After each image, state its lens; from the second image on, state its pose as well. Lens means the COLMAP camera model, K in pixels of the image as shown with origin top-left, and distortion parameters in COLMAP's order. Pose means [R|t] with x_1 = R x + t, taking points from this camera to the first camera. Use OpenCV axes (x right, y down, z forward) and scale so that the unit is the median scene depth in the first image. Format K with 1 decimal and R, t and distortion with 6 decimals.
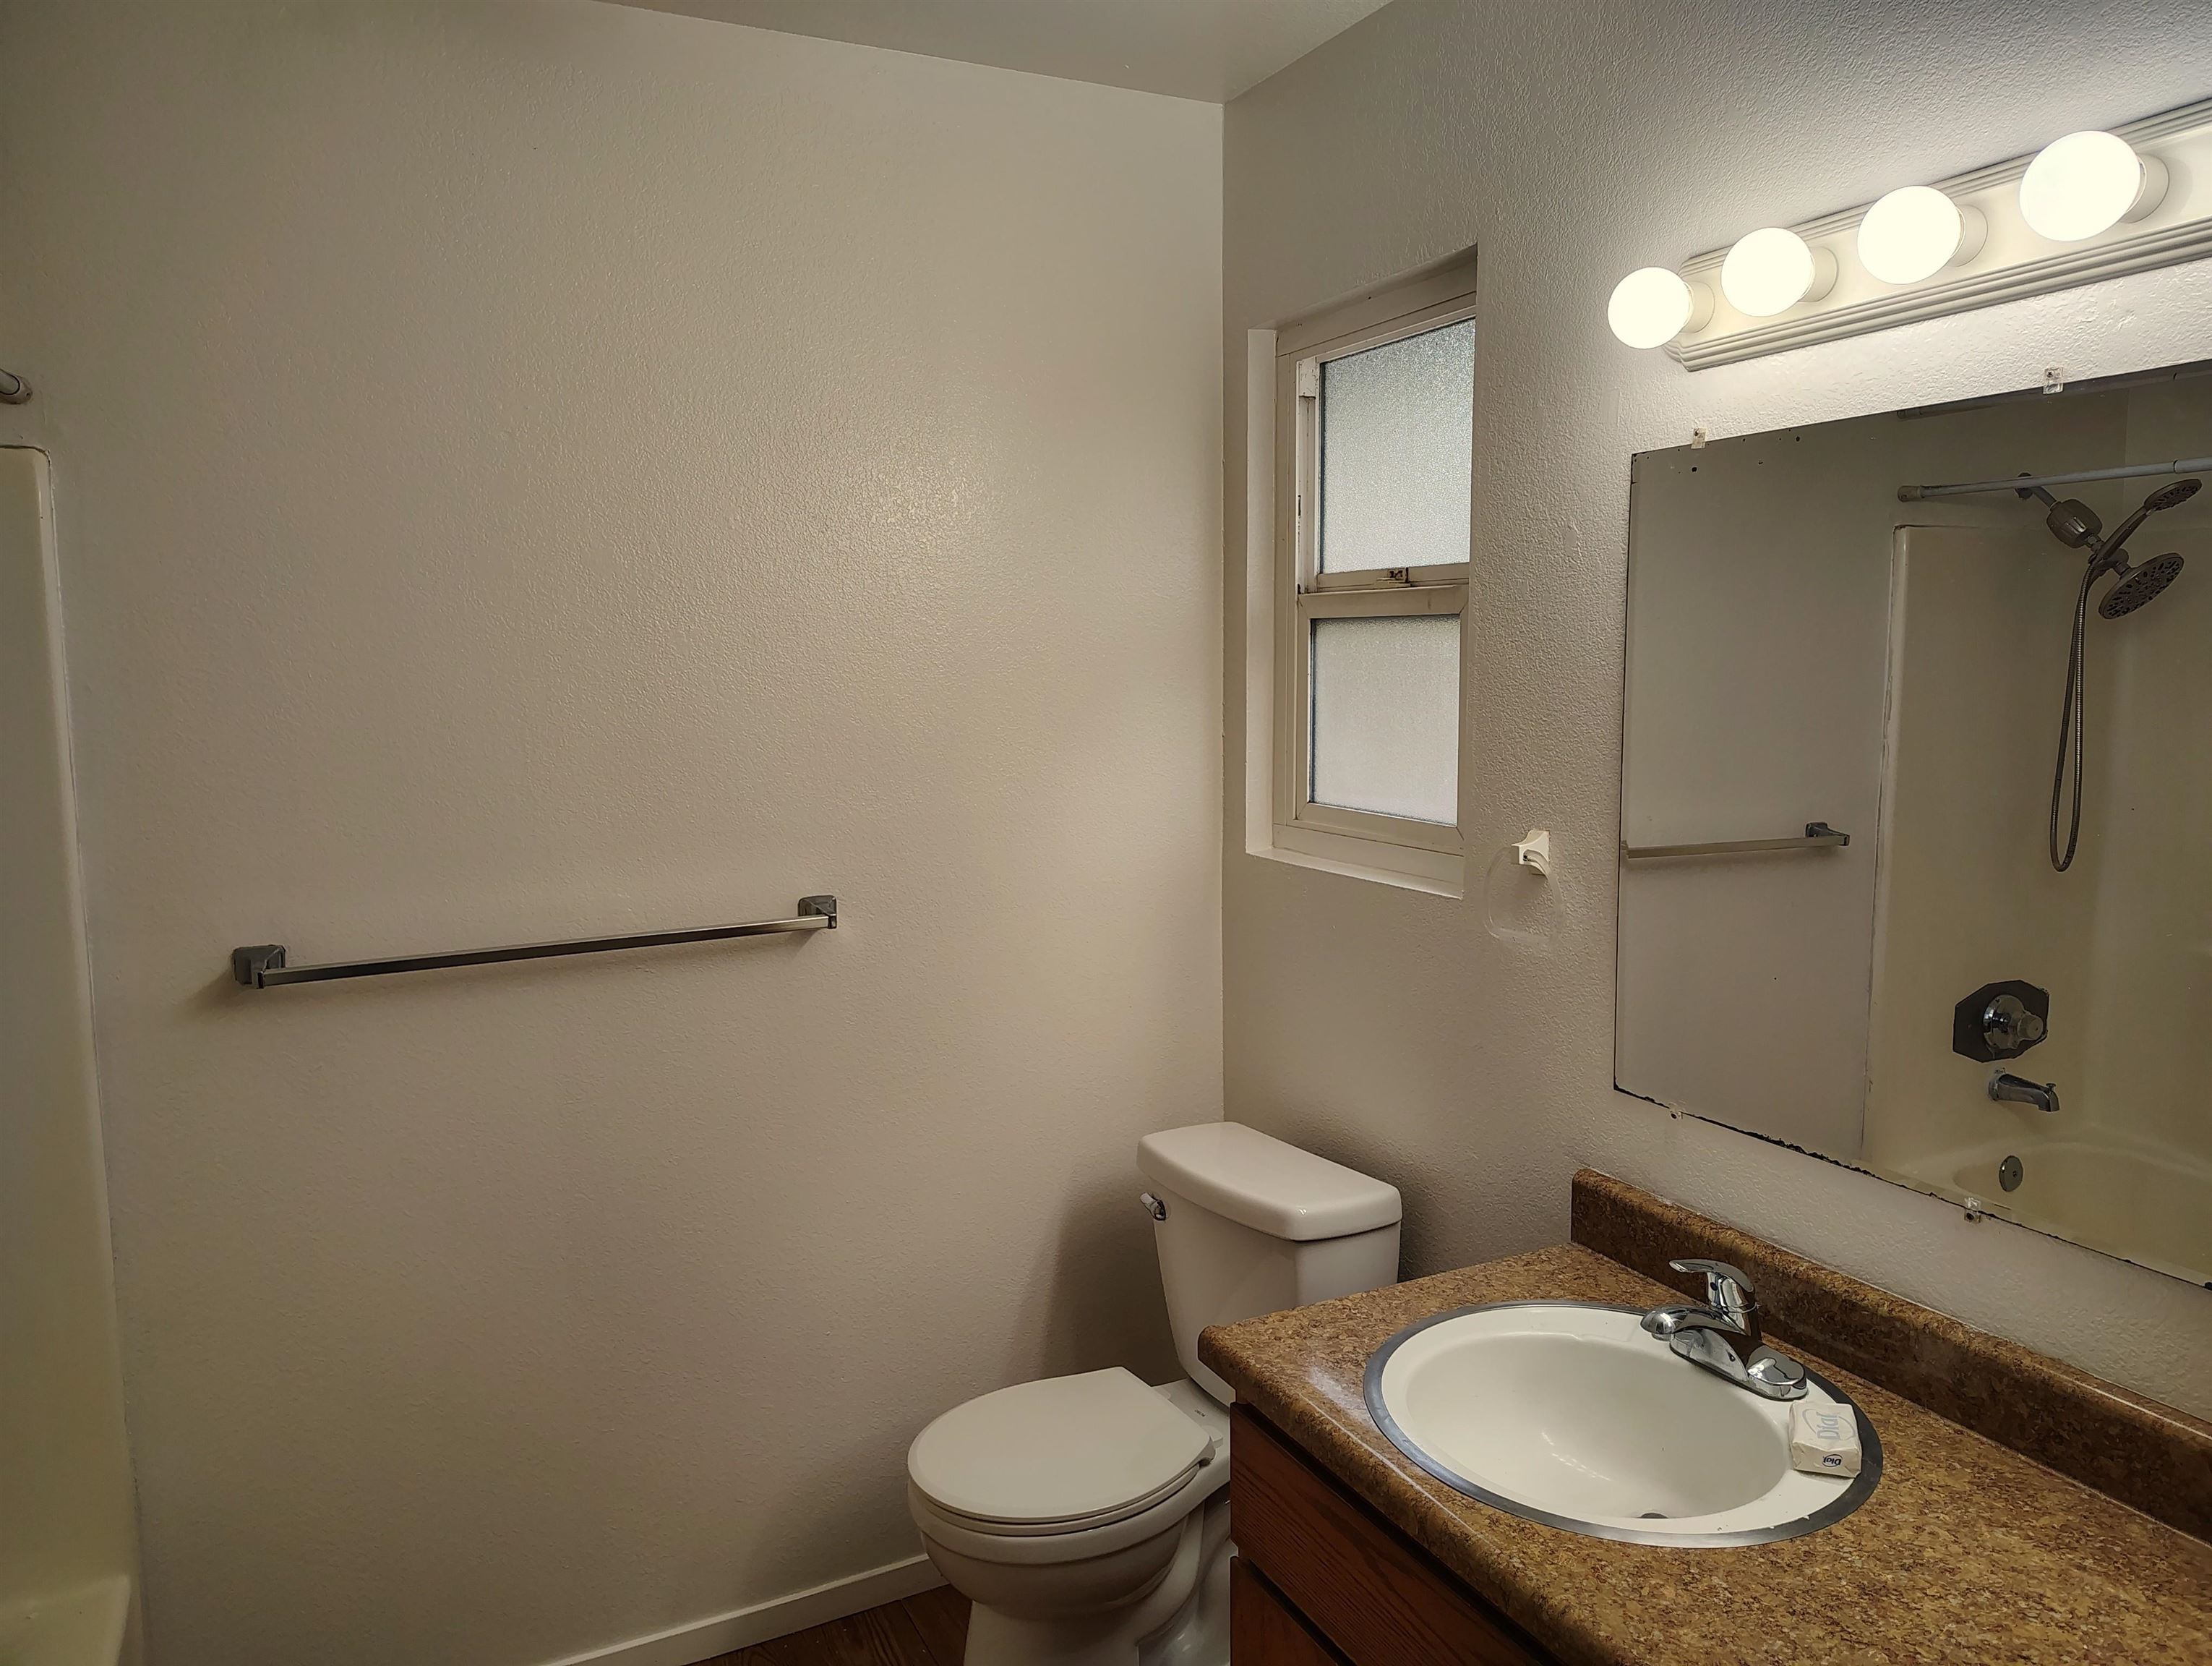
lens RADIAL K [[1521.4, 0, 1071.0], [0, 1521.4, 813.5], [0, 0, 1]] dist [0.051039, -0.044594]
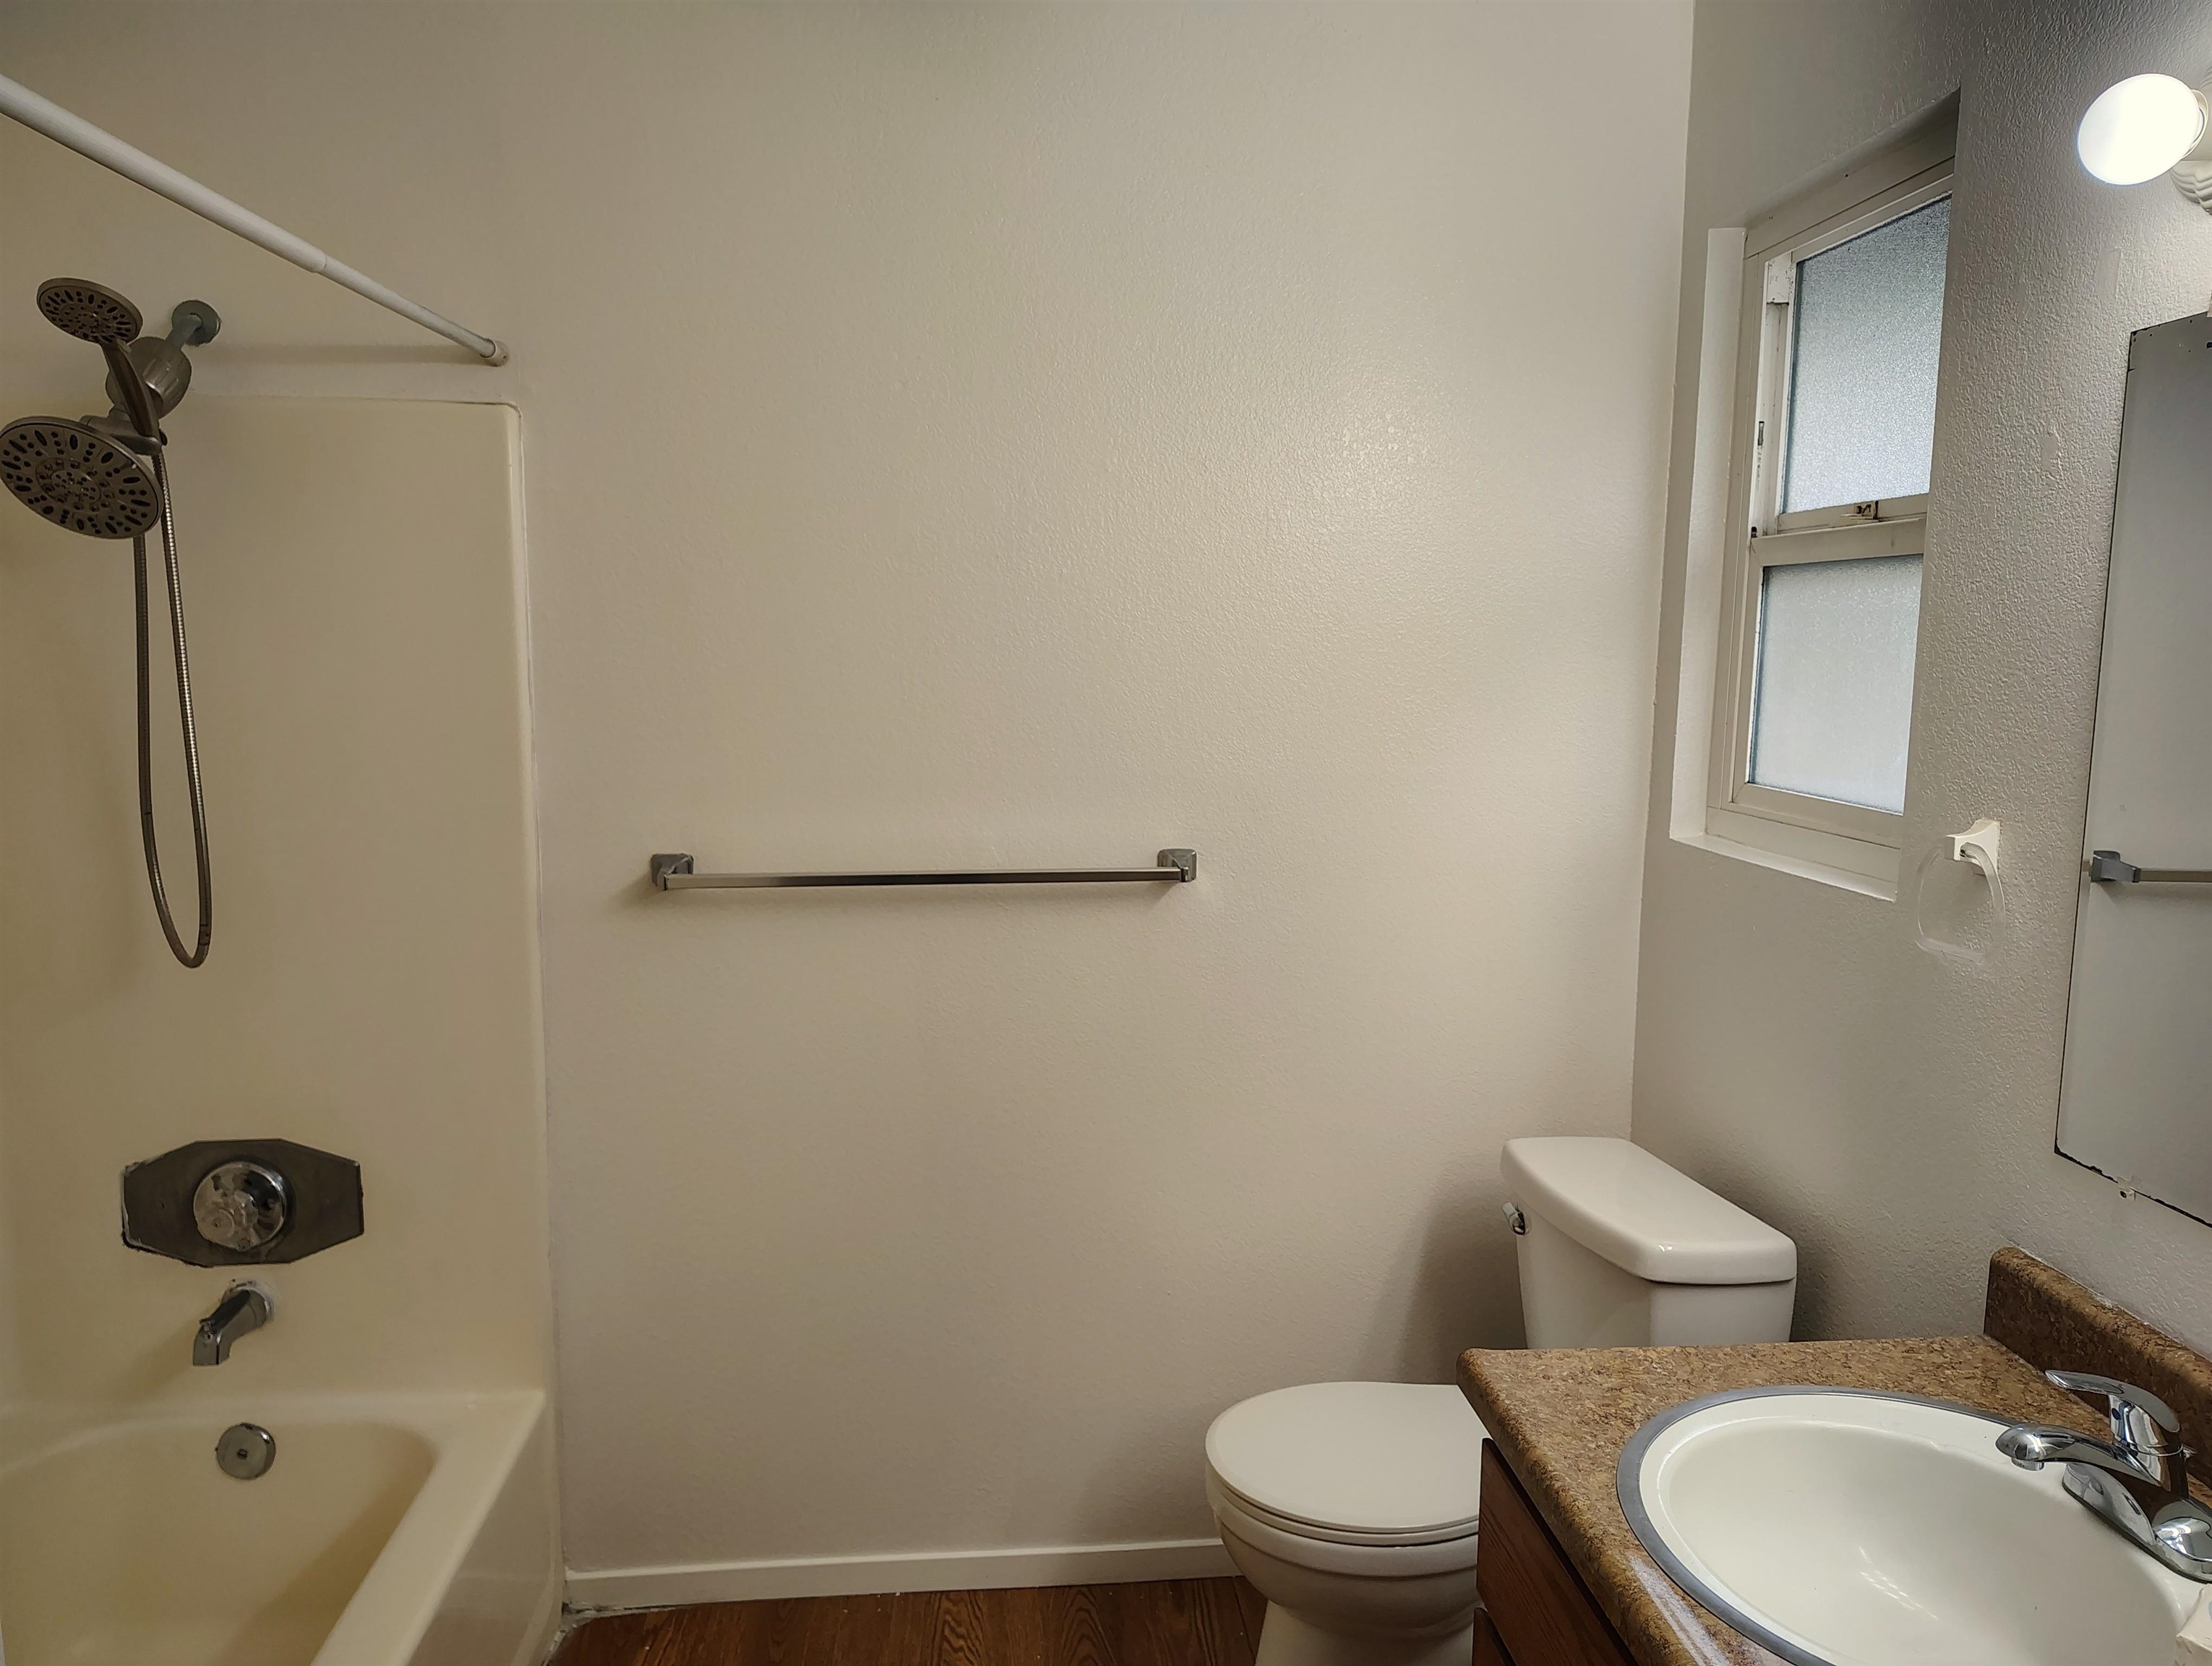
lens RADIAL K [[1521.4, 0, 1090.4], [0, 1521.4, 834.4], [0, 0, 1]] dist [0.051039, -0.044594]
pose [[0.931647, 0.065879, -0.357344, 0.146017], [-0.058145, 0.997784, 0.032357, 0.018274], [0.358683, -0.009368, 0.933412, 0.076501]]
